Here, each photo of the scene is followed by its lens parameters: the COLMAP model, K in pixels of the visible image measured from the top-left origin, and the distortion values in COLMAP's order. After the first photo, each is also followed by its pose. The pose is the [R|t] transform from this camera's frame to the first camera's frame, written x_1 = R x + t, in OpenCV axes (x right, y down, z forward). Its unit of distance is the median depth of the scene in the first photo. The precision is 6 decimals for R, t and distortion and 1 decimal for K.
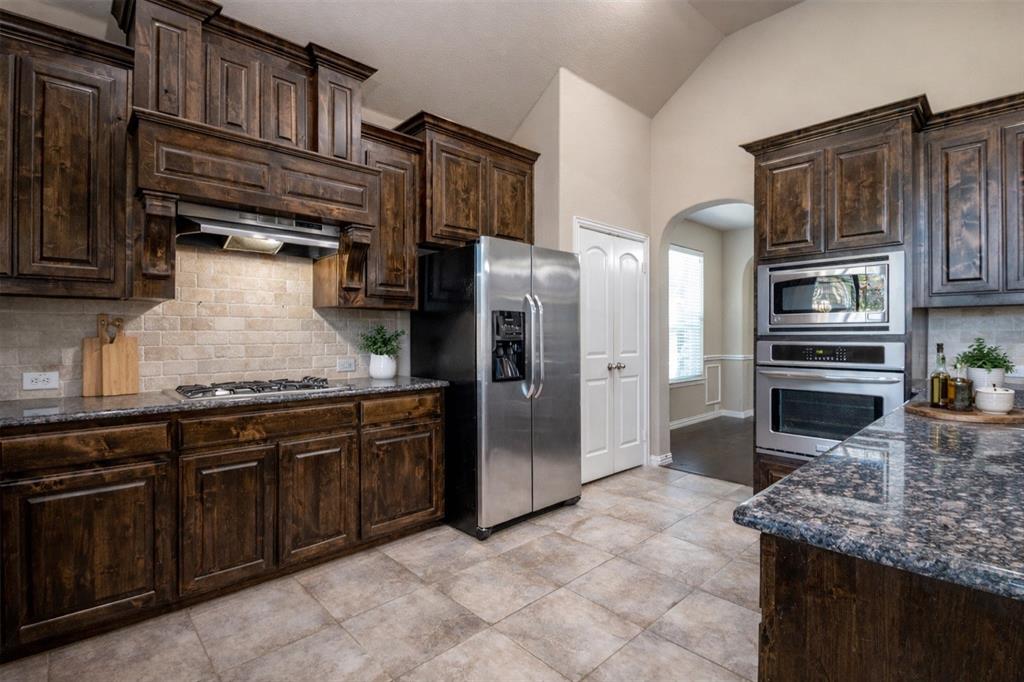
lens RADIAL K [[482.0, 0, 512.8], [0, 482.0, 331.4], [0, 0, 1]] dist [0.001785, -0.011116]
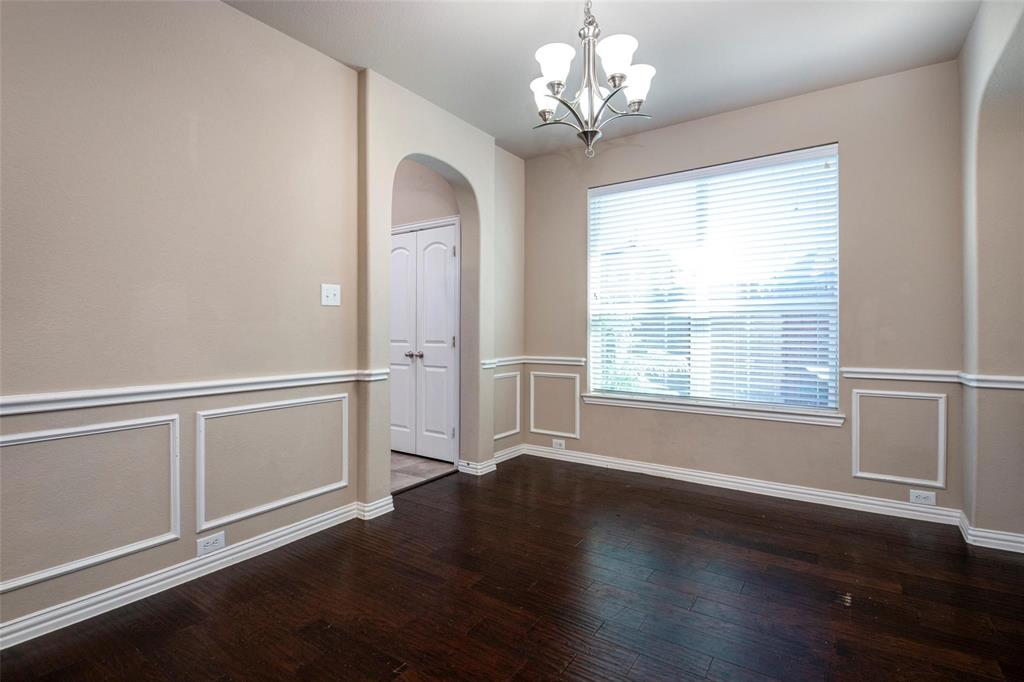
lens RADIAL K [[482.0, 0, 512.8], [0, 482.0, 331.4], [0, 0, 1]] dist [0.001785, -0.011116]
pose [[0.216943, 0.001333, -0.976183, 1.294670], [0.010410, 0.999939, 0.003679, 0.019266], [0.976129, -0.010960, 0.216916, 0.972093]]
